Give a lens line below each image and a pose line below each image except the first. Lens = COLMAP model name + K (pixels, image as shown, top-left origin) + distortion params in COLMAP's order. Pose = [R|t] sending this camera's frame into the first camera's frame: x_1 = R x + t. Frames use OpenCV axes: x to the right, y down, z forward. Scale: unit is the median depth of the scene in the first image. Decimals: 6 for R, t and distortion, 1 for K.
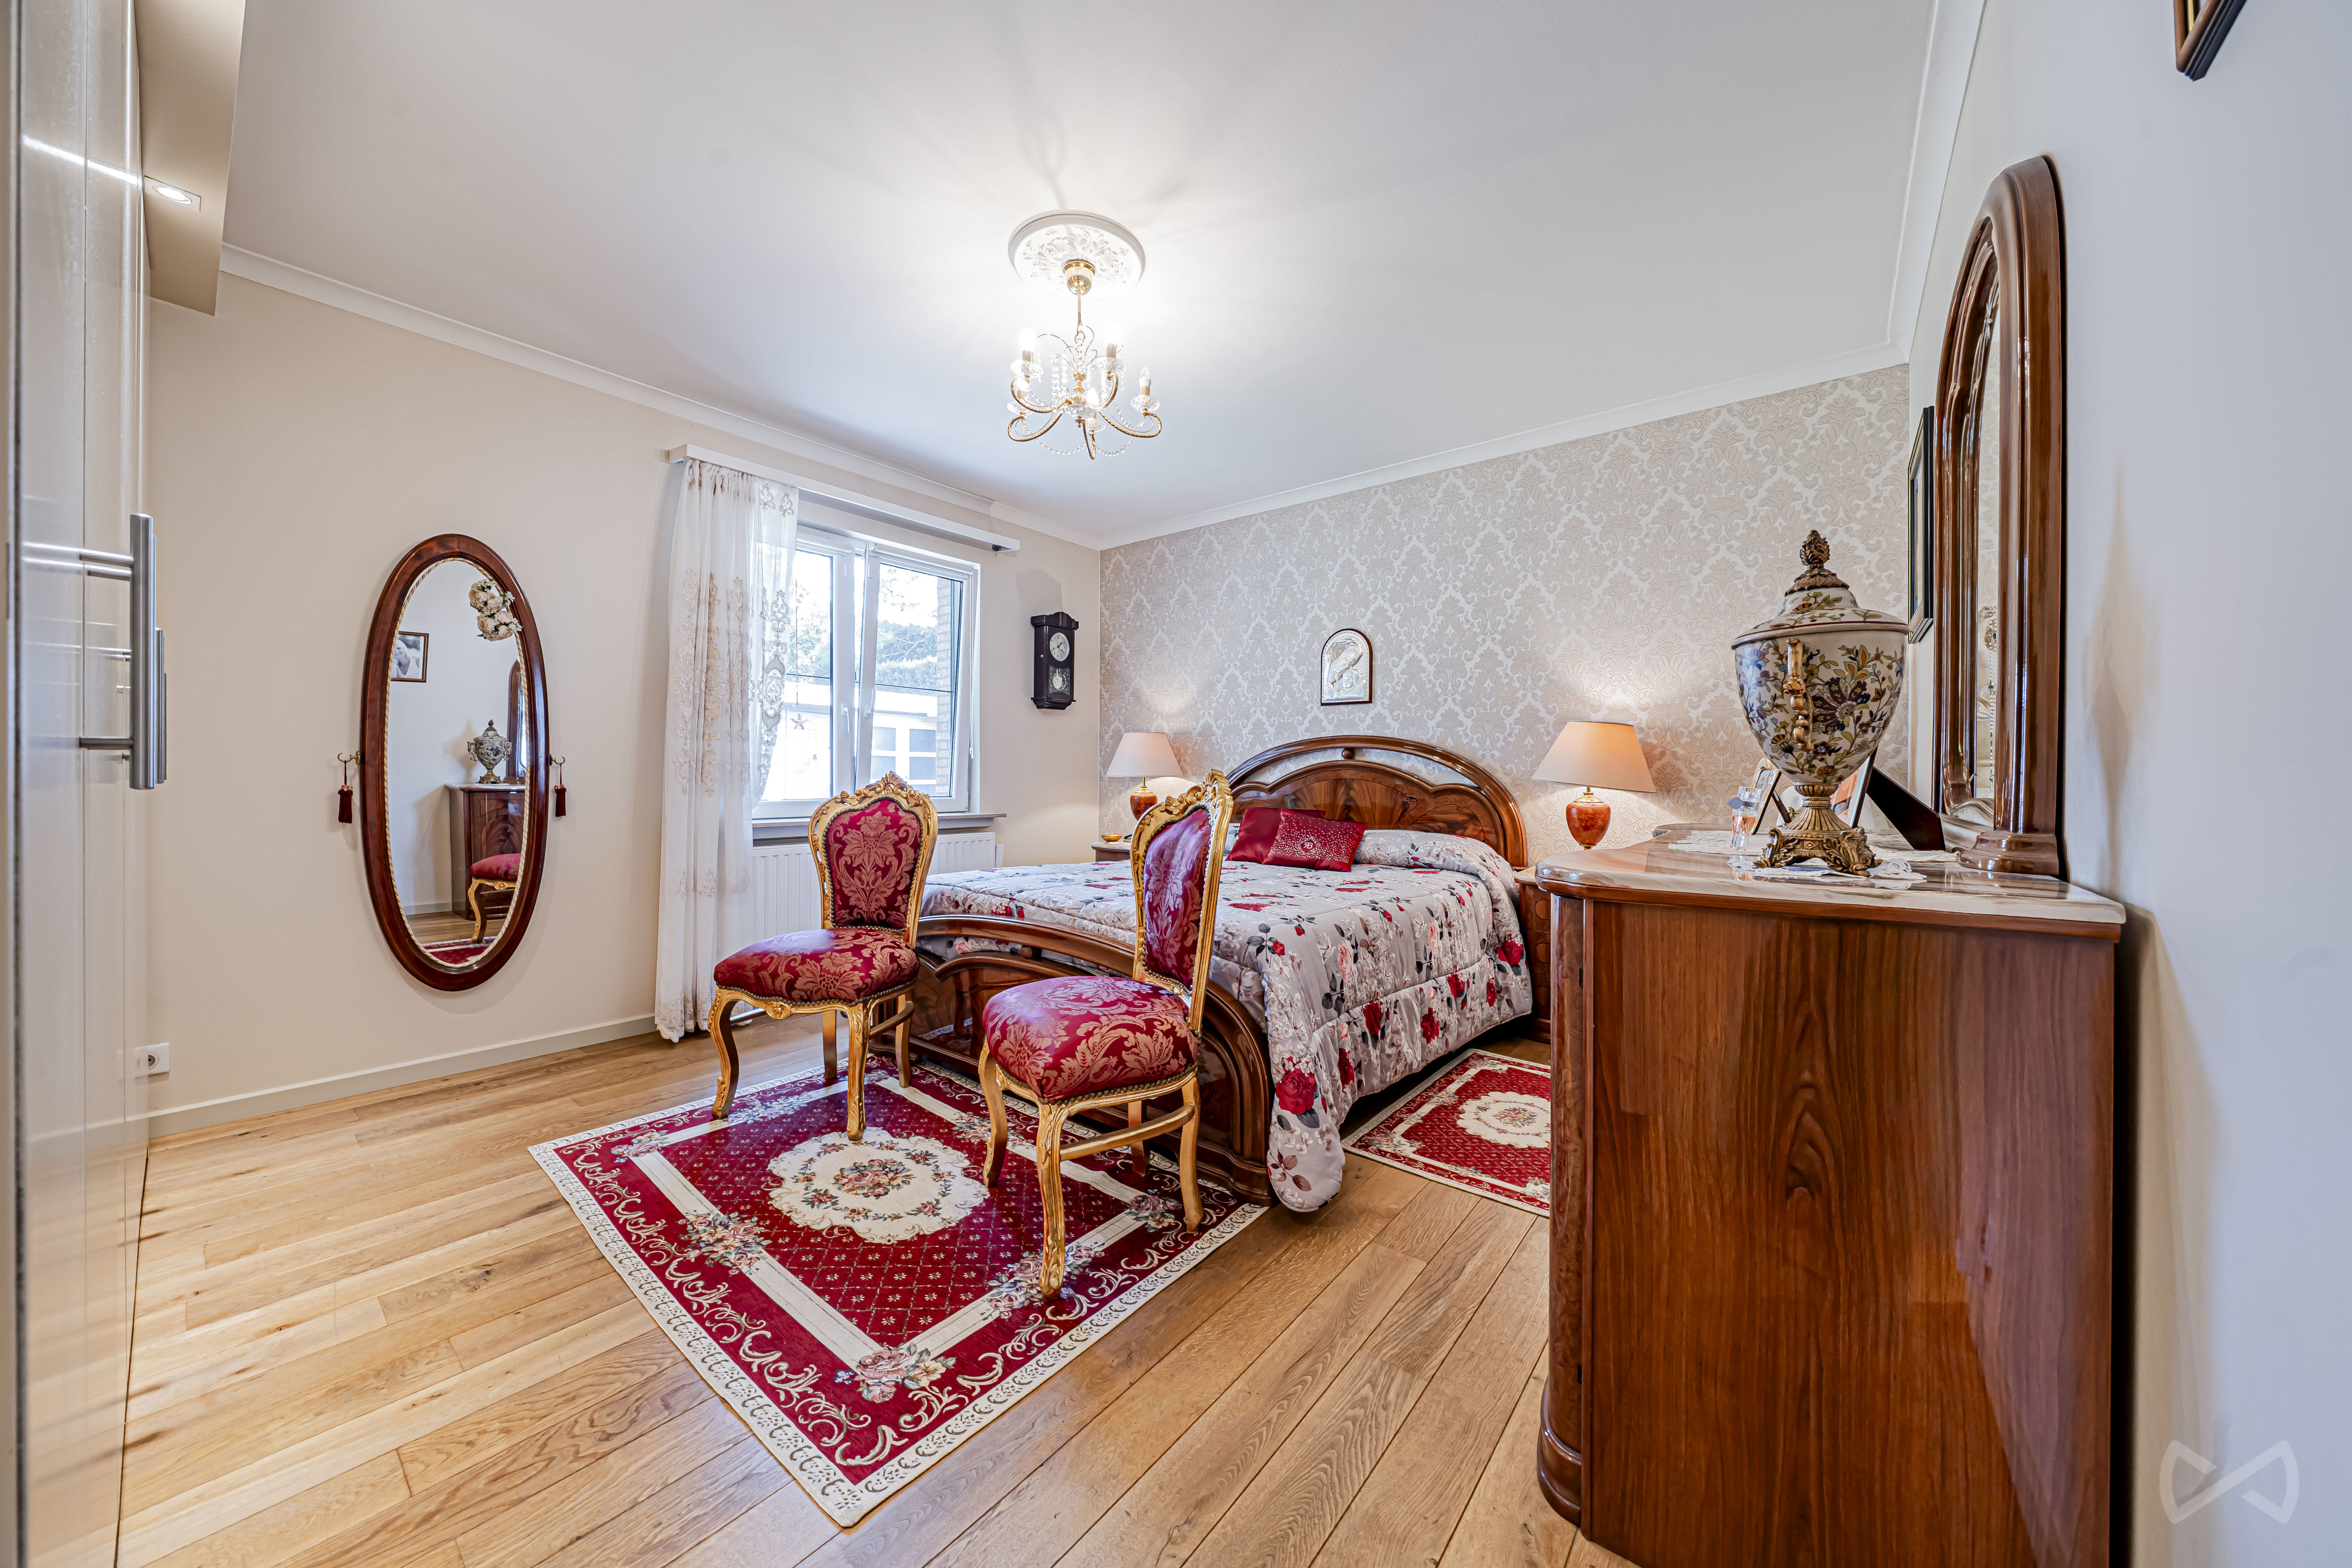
lens RADIAL K [[802.9, 0, 1176.7], [0, 802.9, 782.7], [0, 0, 1]] dist [-0.011124, 0.000918]
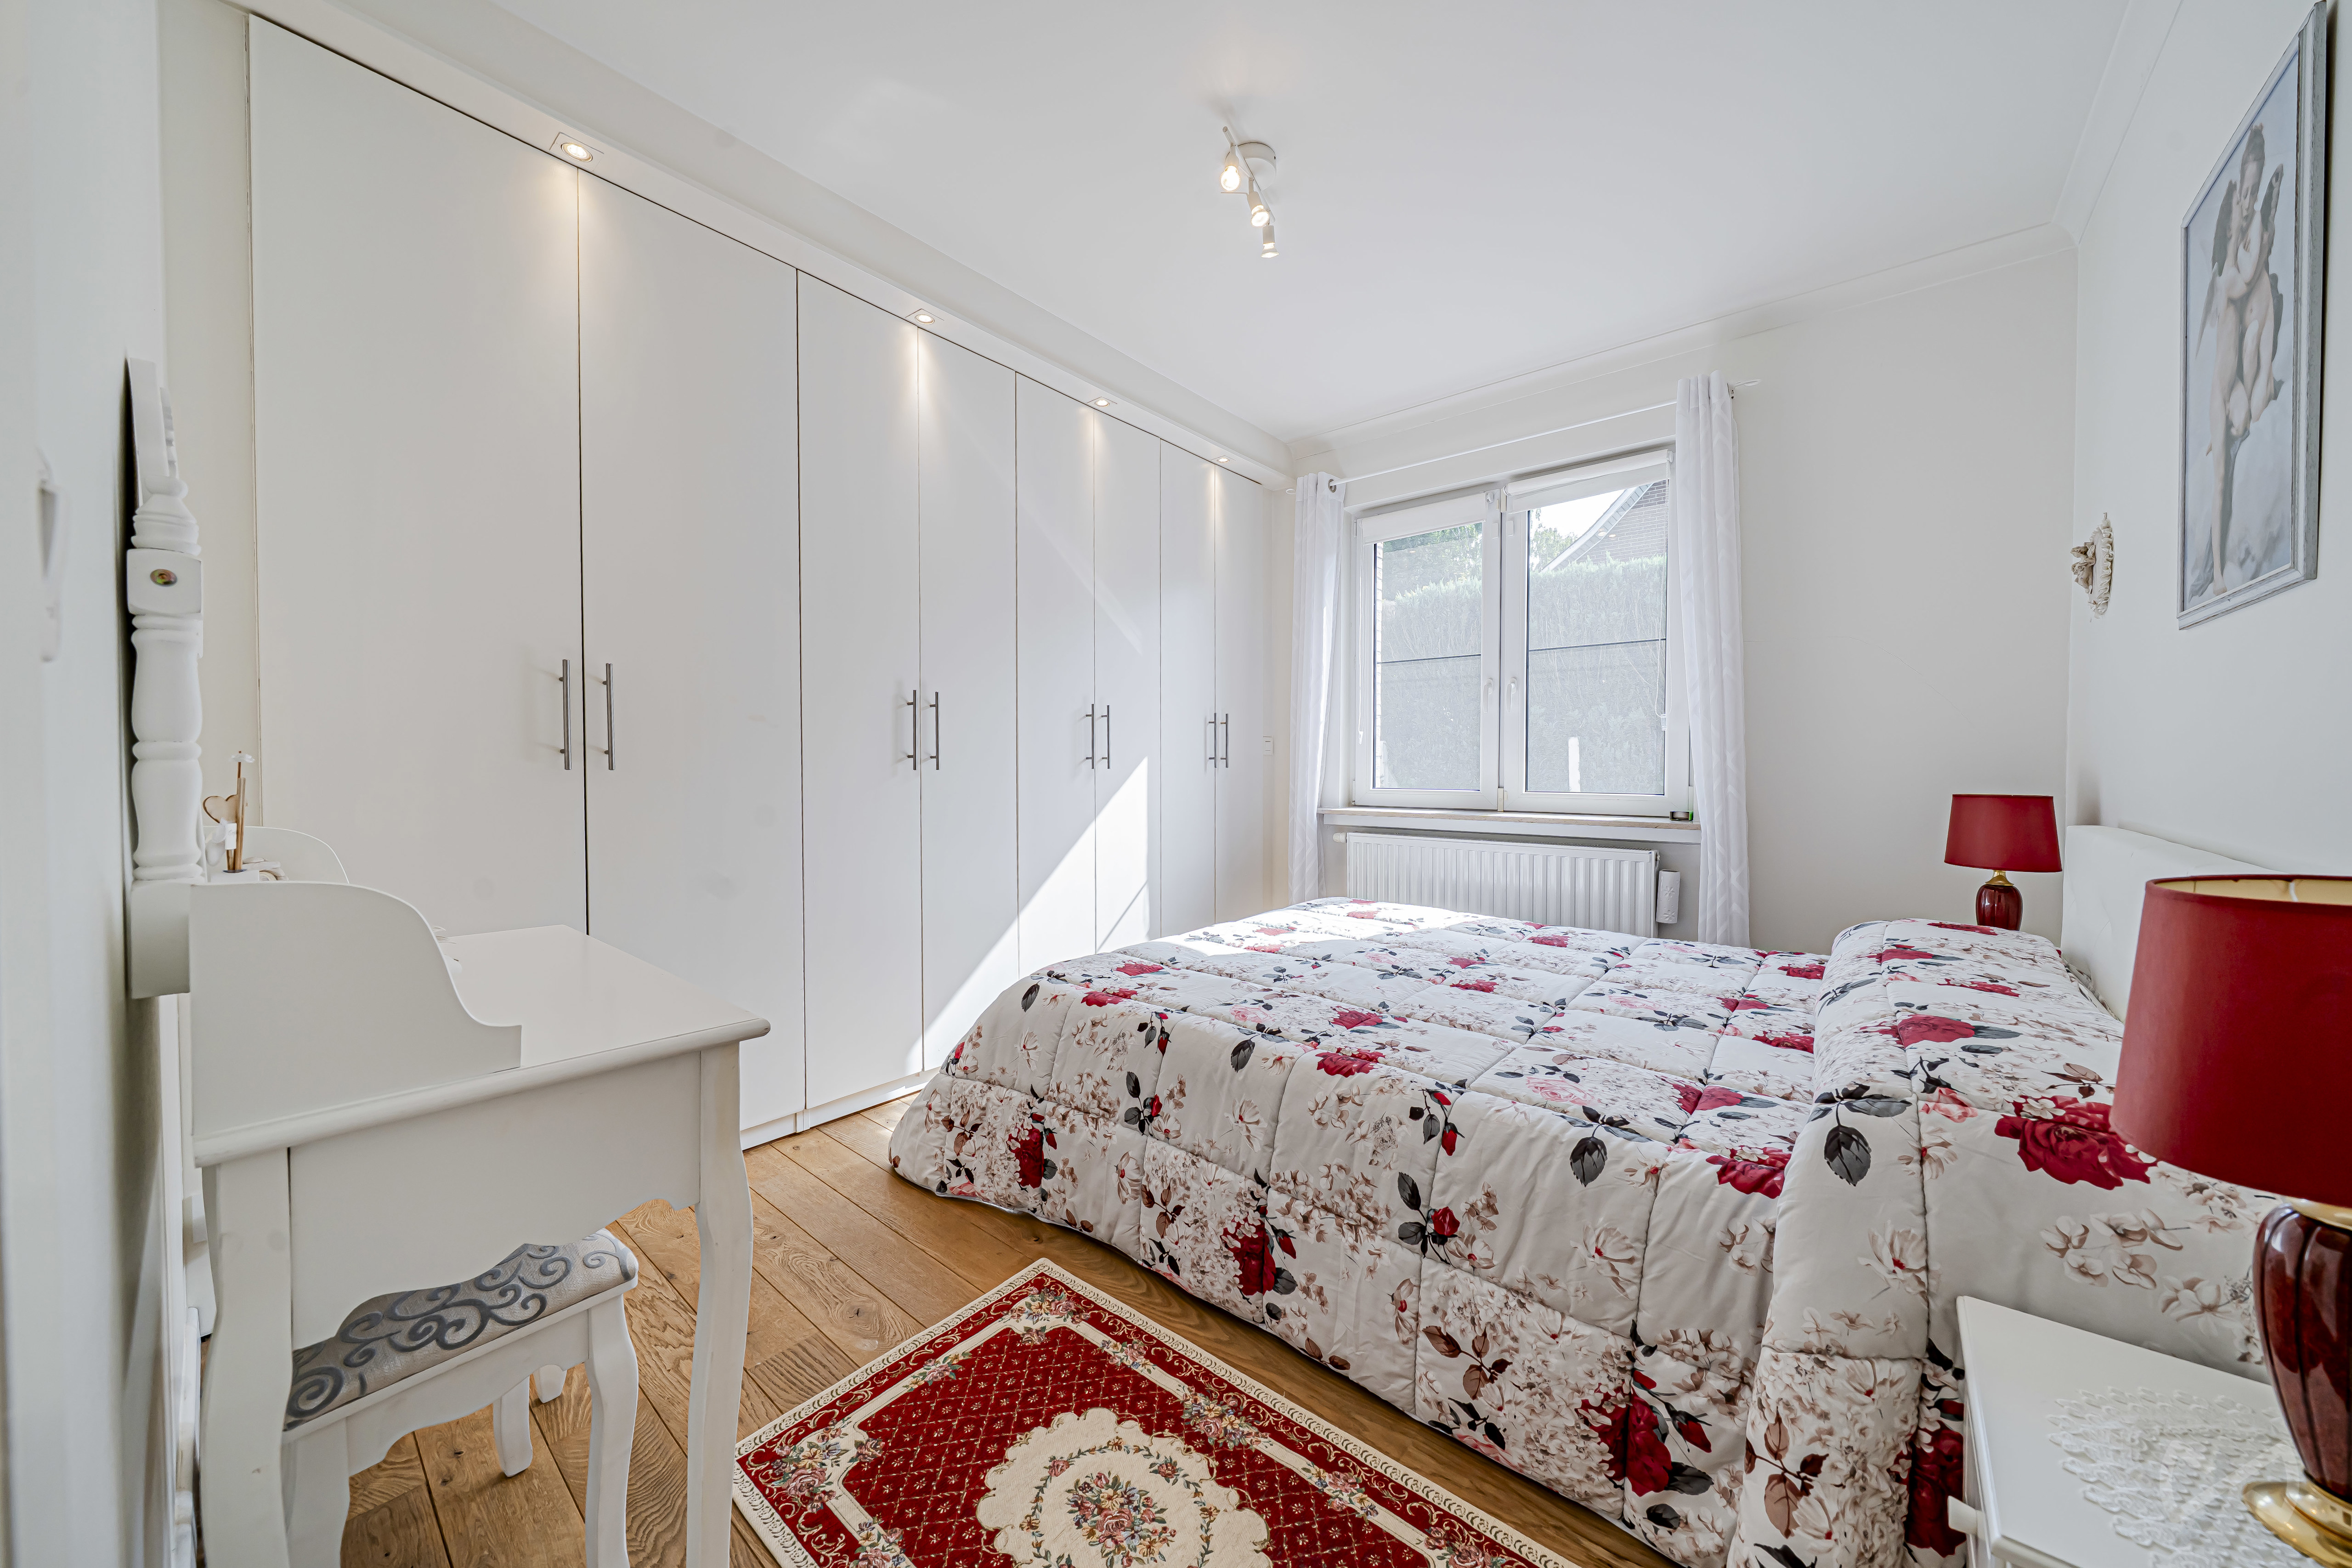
lens RADIAL K [[803.0, 0, 1175.6], [0, 803.0, 782.9], [0, 0, 1]] dist [-0.011124, 0.000918]
pose [[-0.004234, 0.011479, -0.999925, 0.892780], [-0.002084, 0.999932, 0.011488, -0.006325], [0.999989, 0.002132, -0.004210, 1.057461]]
